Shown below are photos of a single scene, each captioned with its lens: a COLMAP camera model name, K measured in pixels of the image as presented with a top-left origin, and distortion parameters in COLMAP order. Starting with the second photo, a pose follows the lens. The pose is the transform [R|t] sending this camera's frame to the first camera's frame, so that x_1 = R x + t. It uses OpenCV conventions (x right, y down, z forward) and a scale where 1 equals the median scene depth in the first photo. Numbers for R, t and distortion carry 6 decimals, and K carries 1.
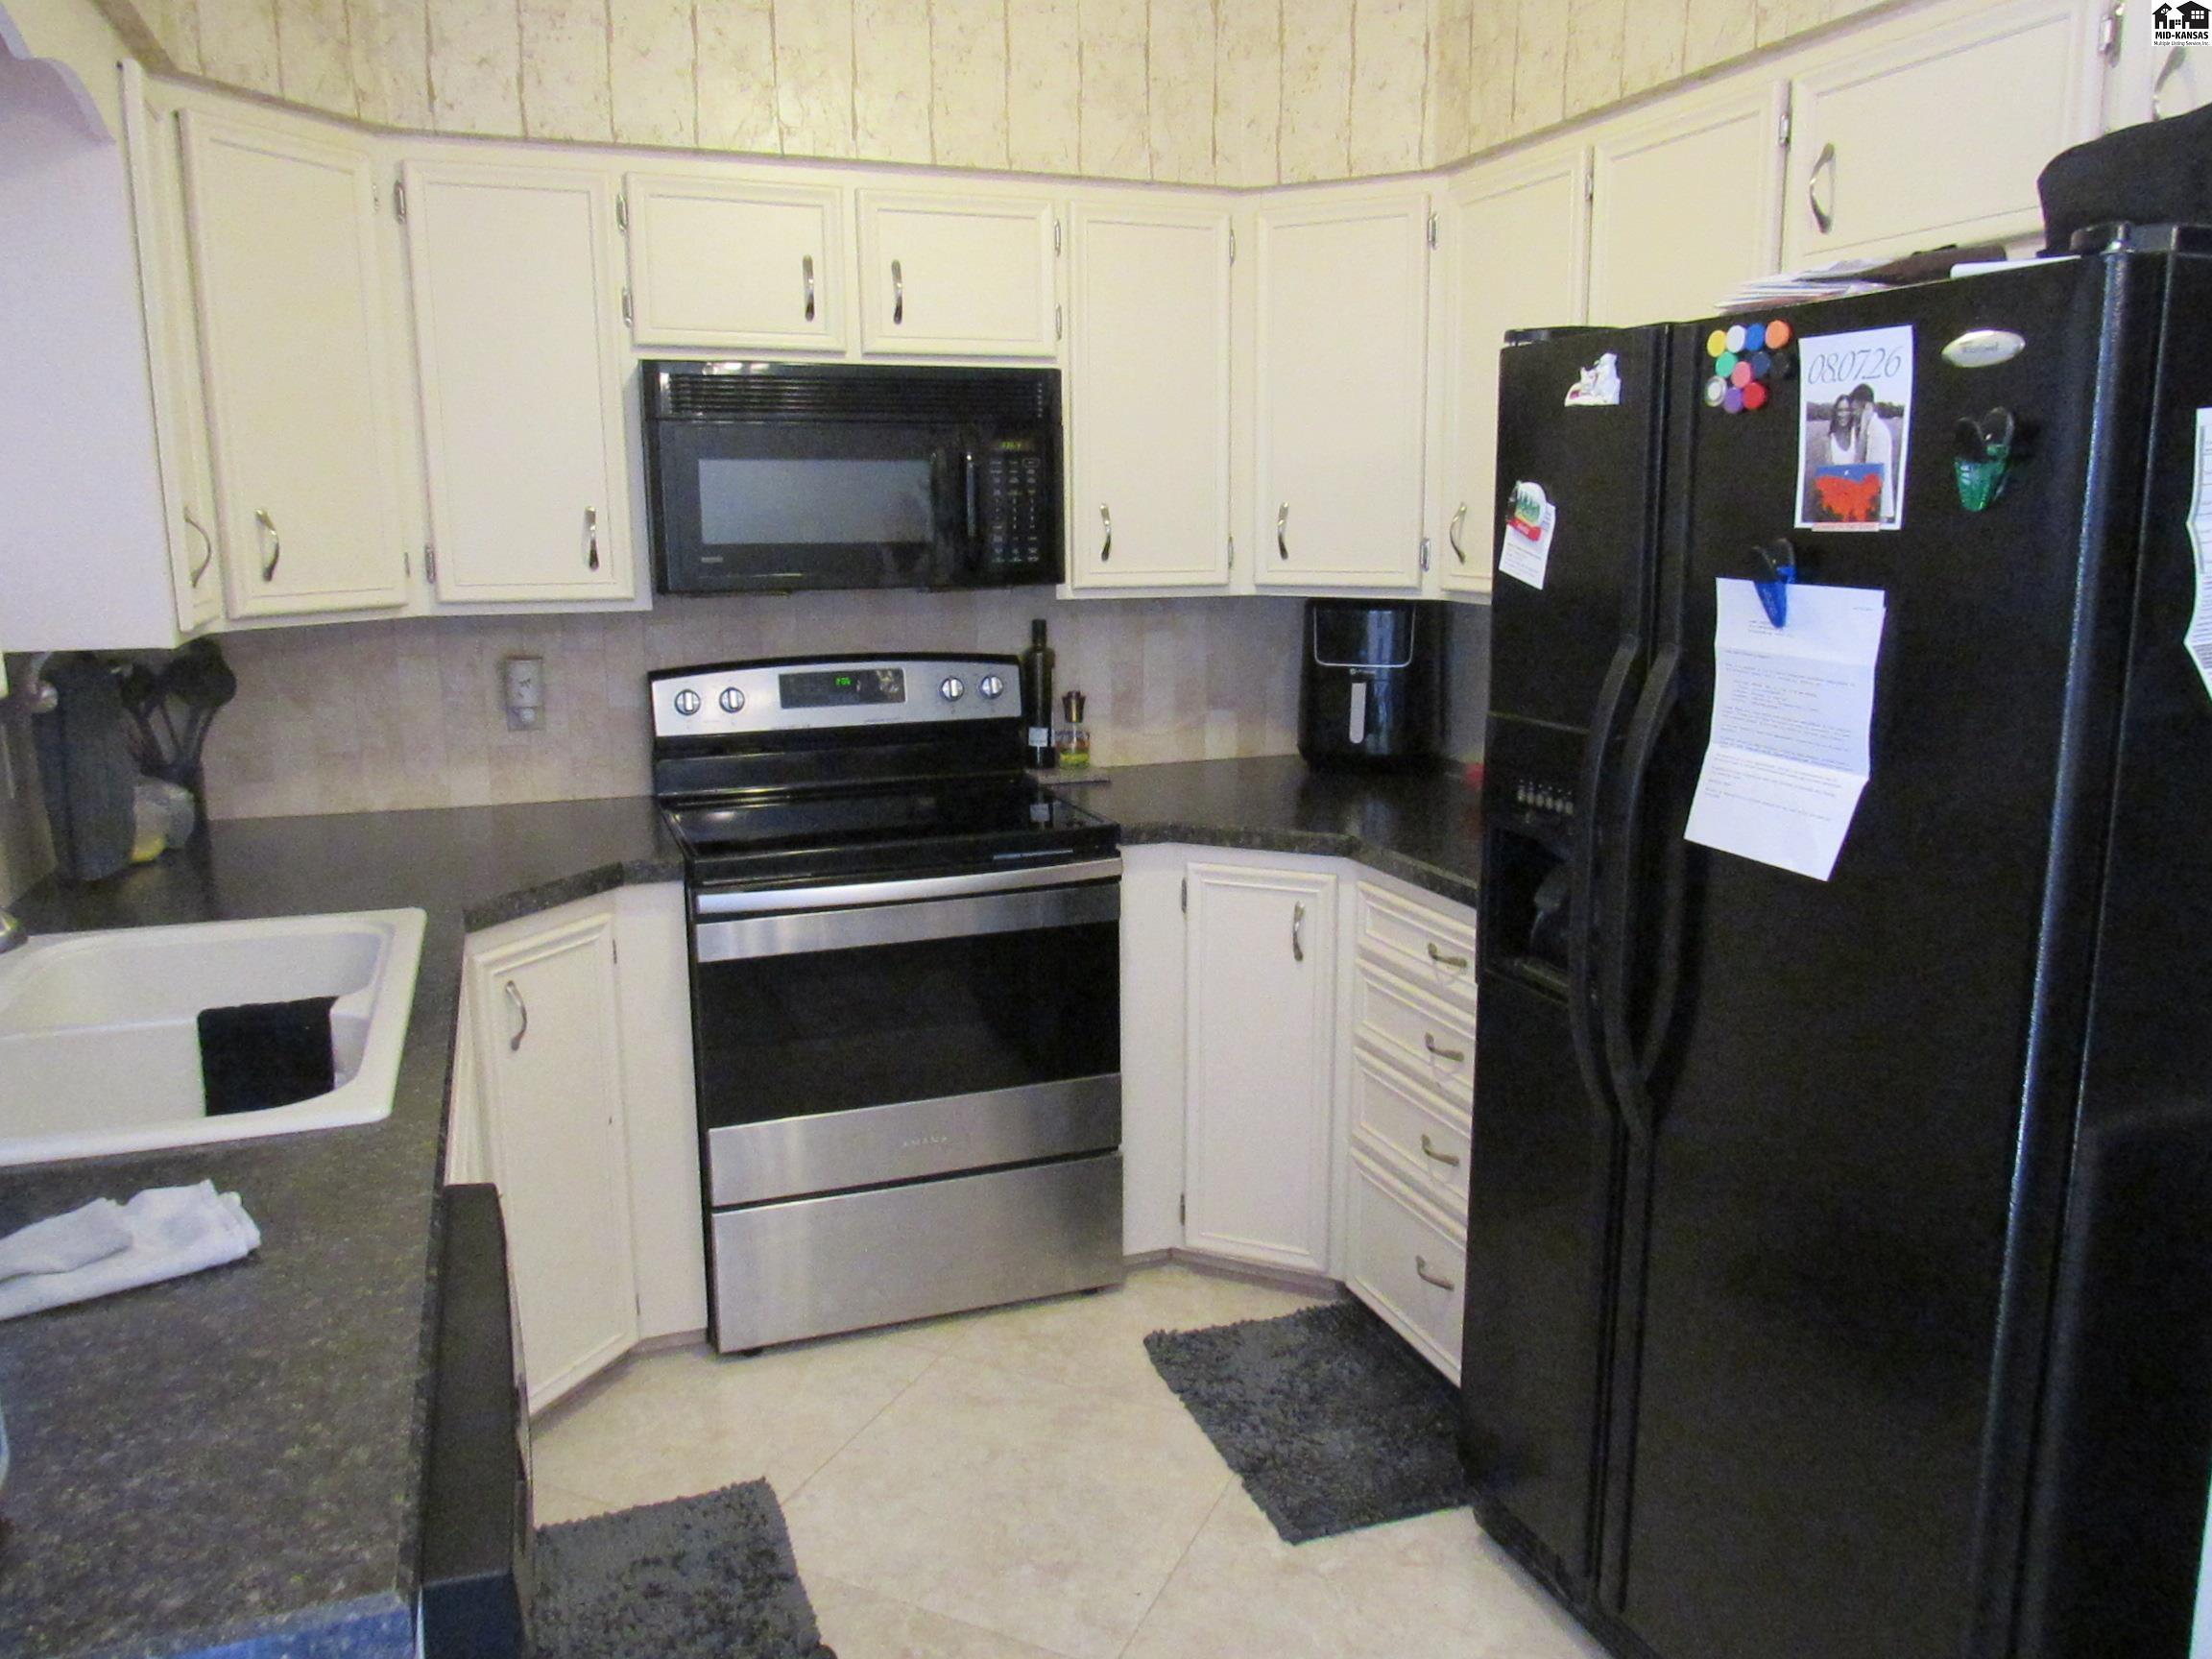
lens RADIAL K [[1600.7, 0, 1108.0], [0, 1600.7, 824.7], [0, 0, 1]] dist [-0.014914, -0.006452]
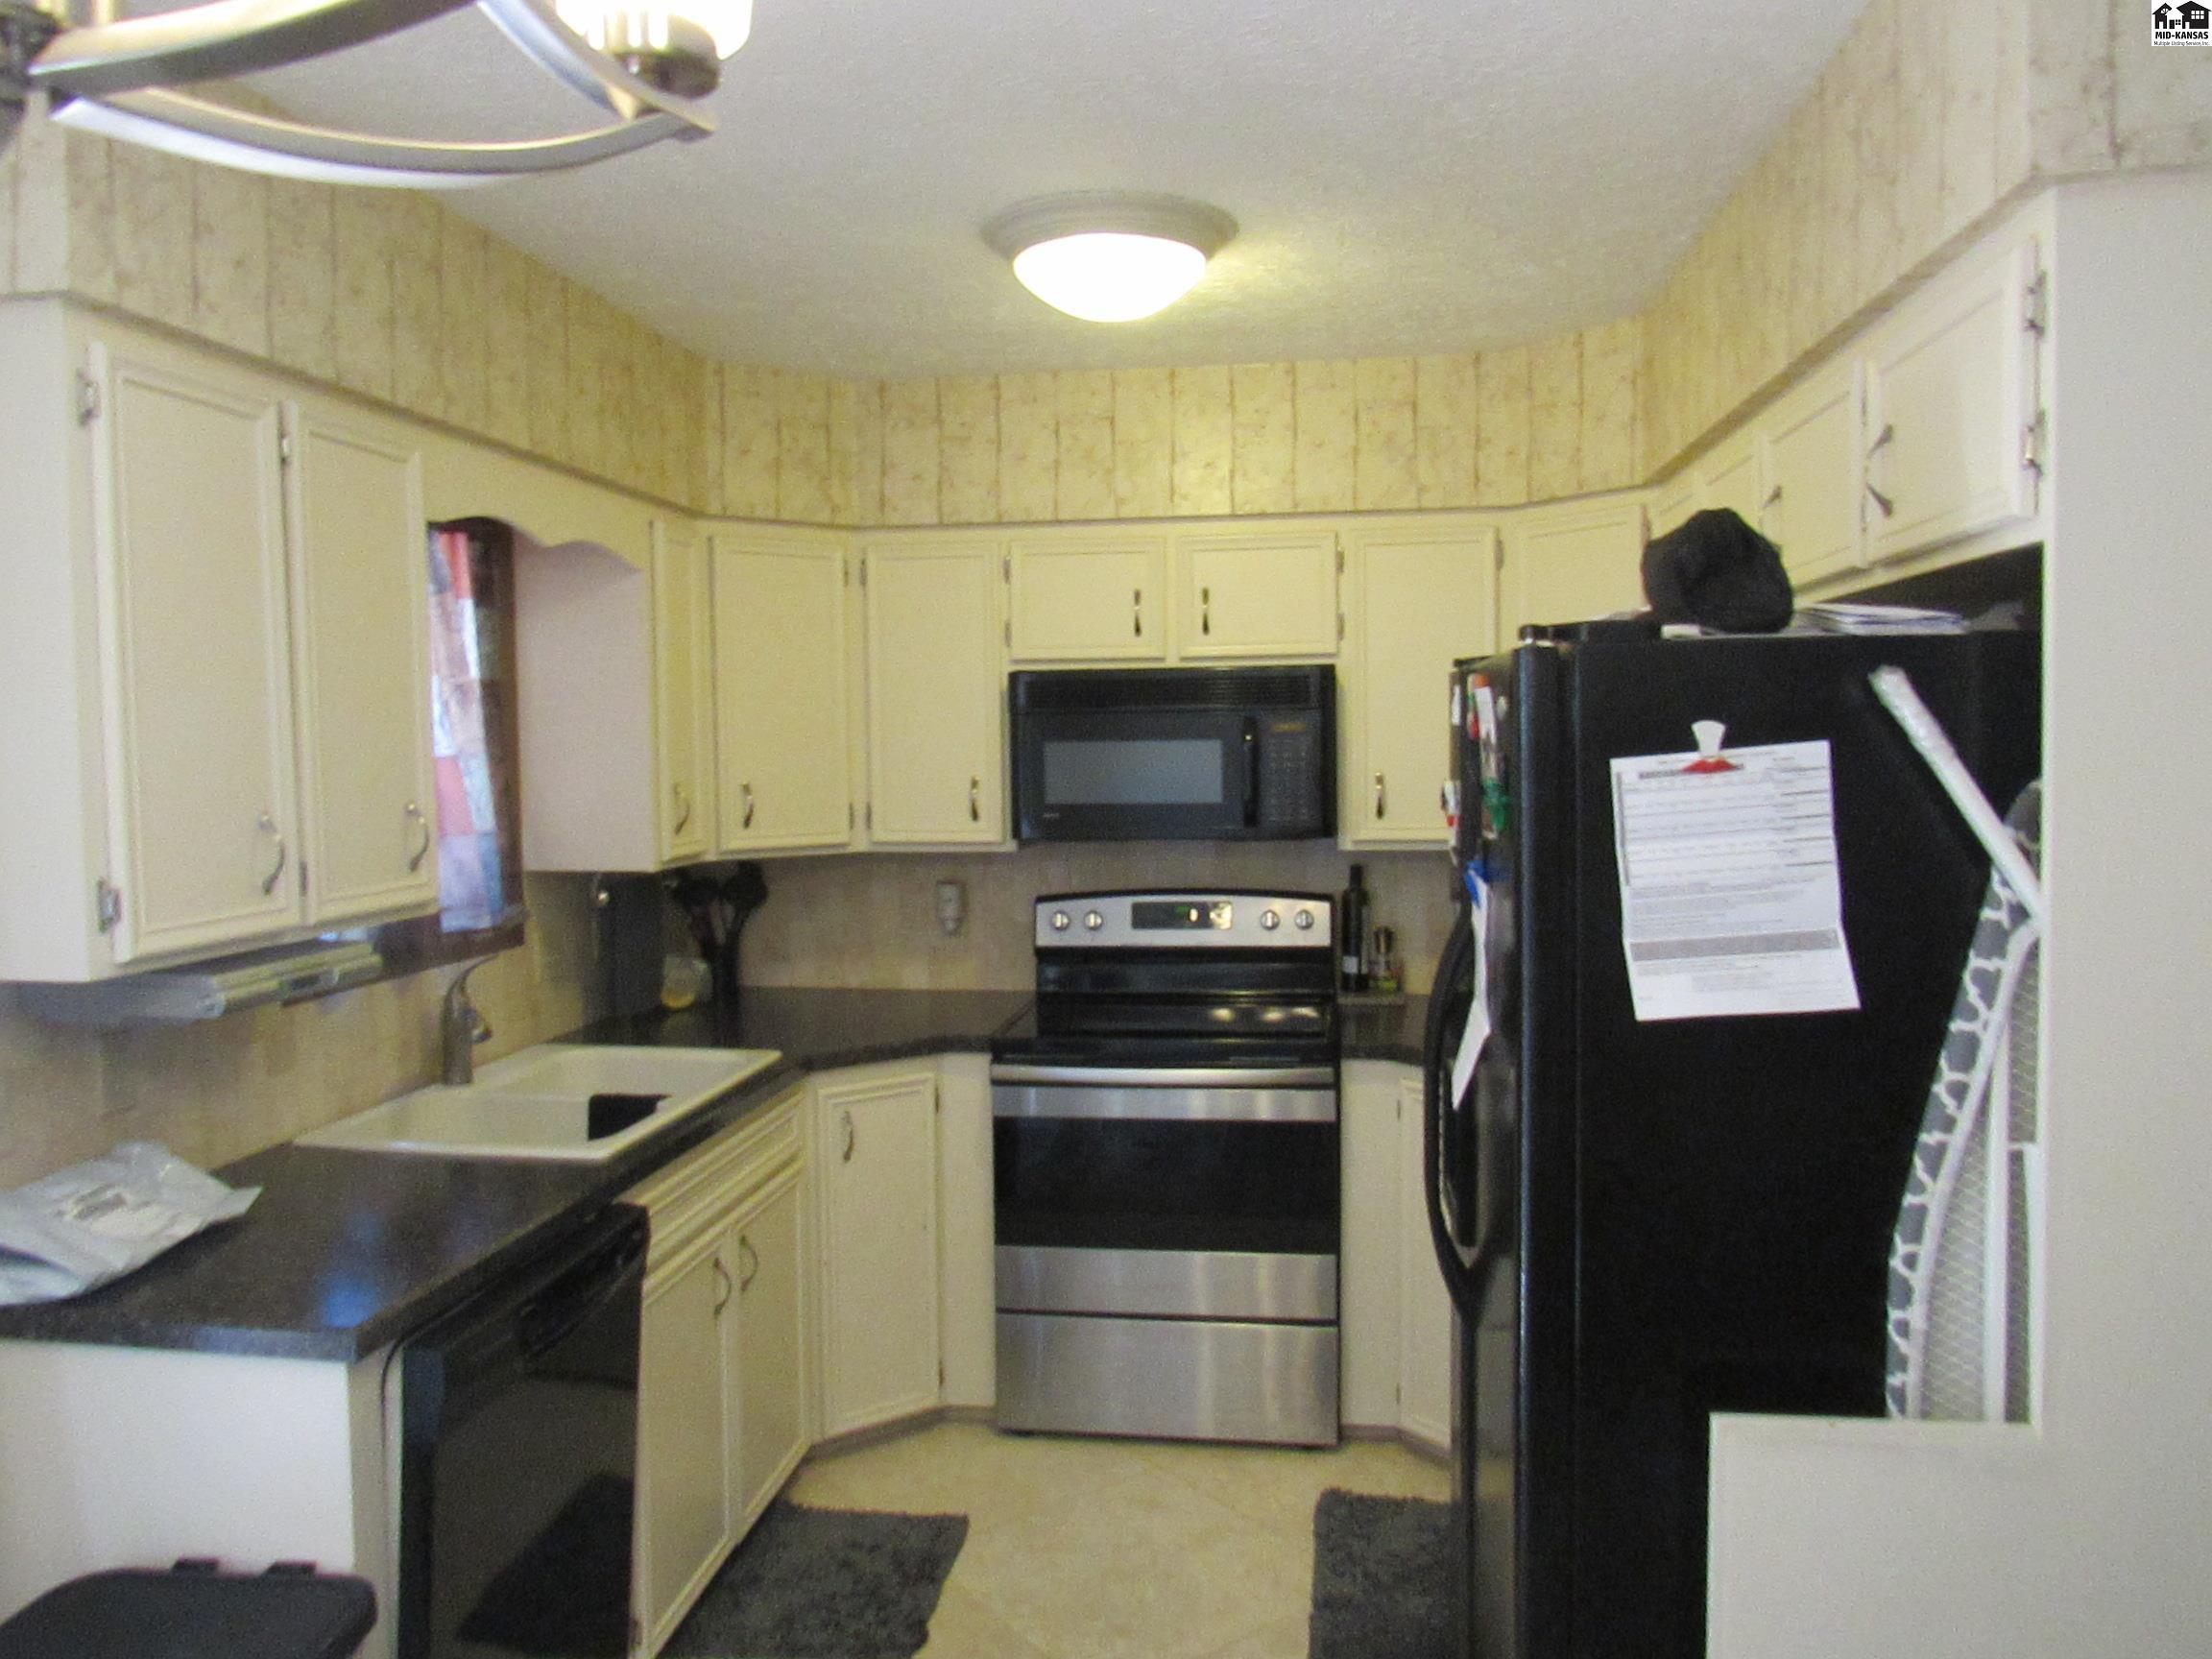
lens RADIAL K [[1616.9, 0, 1111.4], [0, 1616.9, 829.5], [0, 0, 1]] dist [0.004222, 0.001960]
pose [[0.878392, 0.020779, -0.477489, 0.432482], [-0.082936, 0.990525, -0.109464, -0.010142], [0.470690, 0.135753, 0.871792, -0.149726]]
